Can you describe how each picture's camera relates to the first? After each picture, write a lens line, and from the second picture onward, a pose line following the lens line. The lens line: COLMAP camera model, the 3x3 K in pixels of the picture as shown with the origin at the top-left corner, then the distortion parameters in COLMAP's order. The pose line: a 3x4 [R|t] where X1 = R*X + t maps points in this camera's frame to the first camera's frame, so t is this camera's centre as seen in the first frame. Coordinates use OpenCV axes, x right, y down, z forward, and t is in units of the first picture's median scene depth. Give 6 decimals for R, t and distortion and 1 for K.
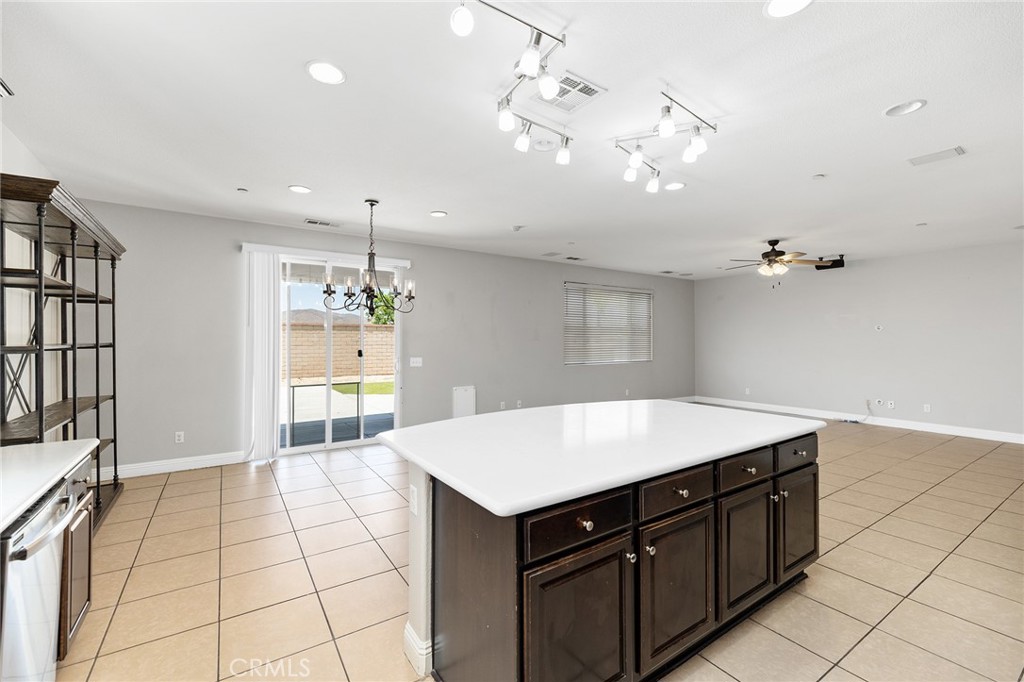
lens RADIAL K [[427.6, 0, 509.6], [0, 427.6, 339.8], [0, 0, 1]] dist [0.006157, 0.000054]
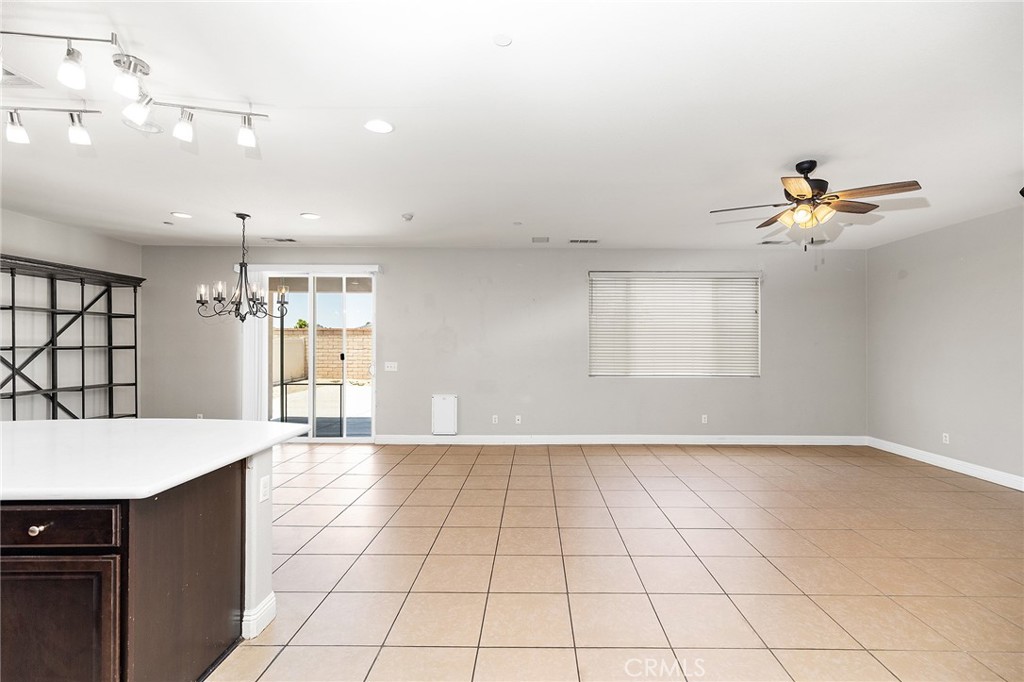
lens RADIAL K [[433.6, 0, 509.4], [0, 433.6, 347.6], [0, 0, 1]] dist [0.002528, 0.000492]
pose [[0.838771, 0.002608, -0.544478, 0.586563], [-0.001541, 0.999996, 0.002416, 0.005322], [0.544482, -0.001187, 0.838772, 0.319577]]
